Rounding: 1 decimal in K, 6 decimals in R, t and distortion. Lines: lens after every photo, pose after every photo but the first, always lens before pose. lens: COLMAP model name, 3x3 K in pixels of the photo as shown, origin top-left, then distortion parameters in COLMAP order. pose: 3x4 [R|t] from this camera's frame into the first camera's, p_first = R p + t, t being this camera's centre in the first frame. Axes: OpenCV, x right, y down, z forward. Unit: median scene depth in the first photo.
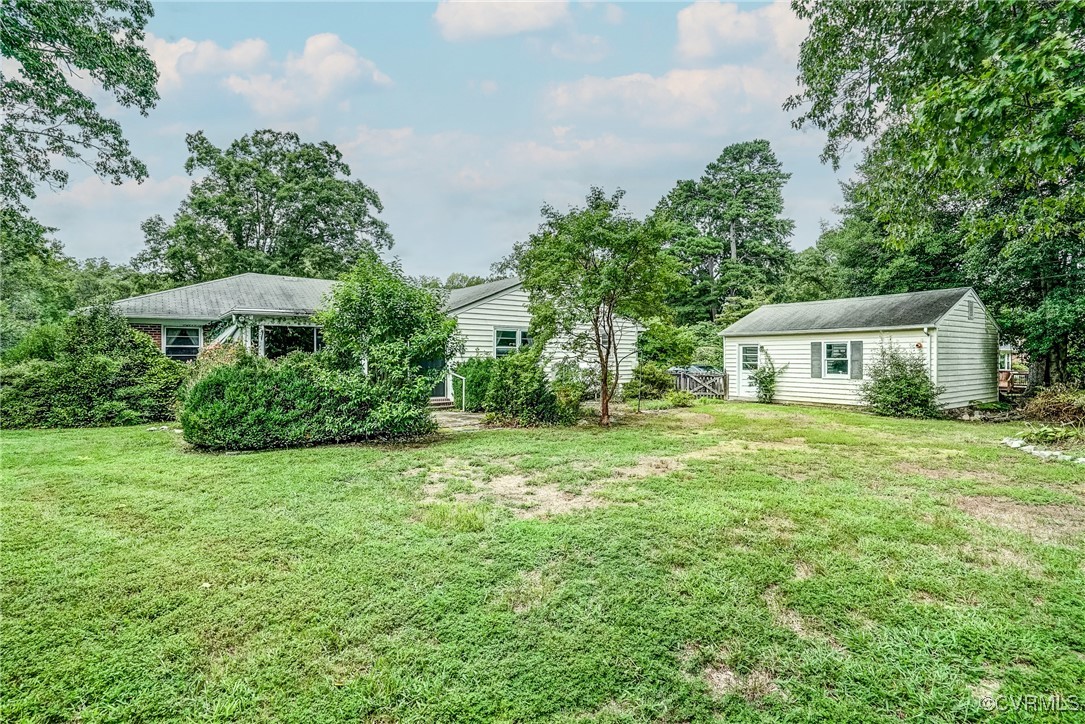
lens RADIAL K [[515.1, 0, 542.2], [0, 515.1, 343.6], [0, 0, 1]] dist [0.000106, -0.000004]
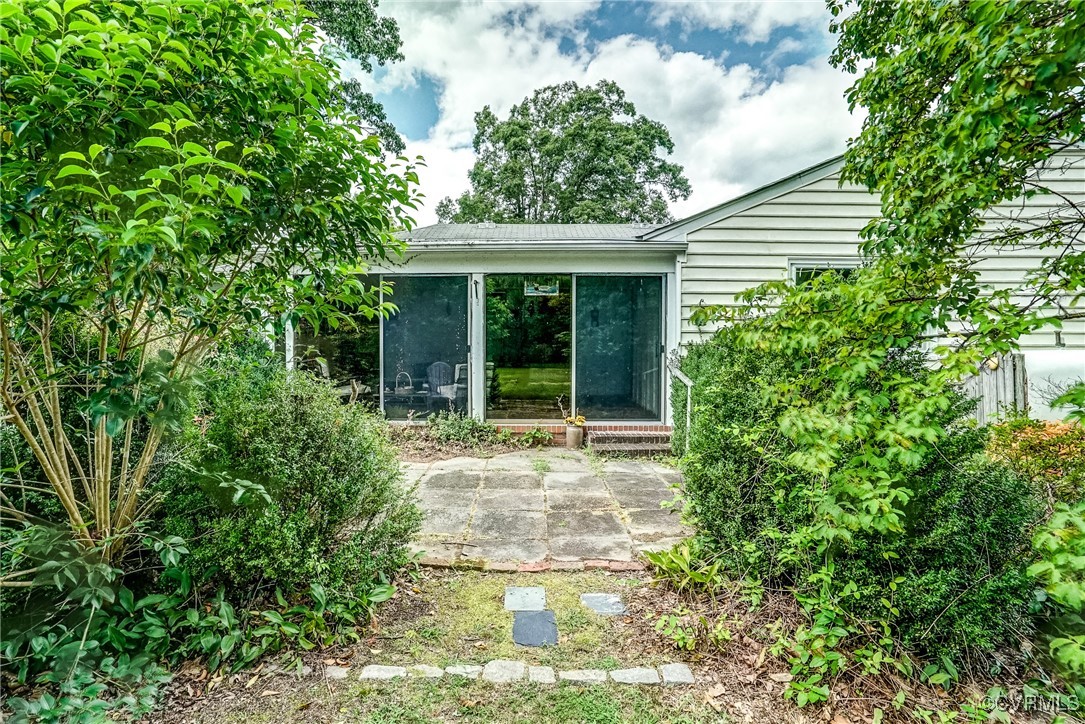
lens RADIAL K [[515.1, 0, 542.2], [0, 515.1, 343.6], [0, 0, 1]] dist [0.000106, -0.000004]
pose [[0.798823, -0.006935, -0.601526, -0.002856], [0.028911, 0.999221, 0.026874, 0.028341], [0.600871, -0.038858, 0.798401, 0.774150]]
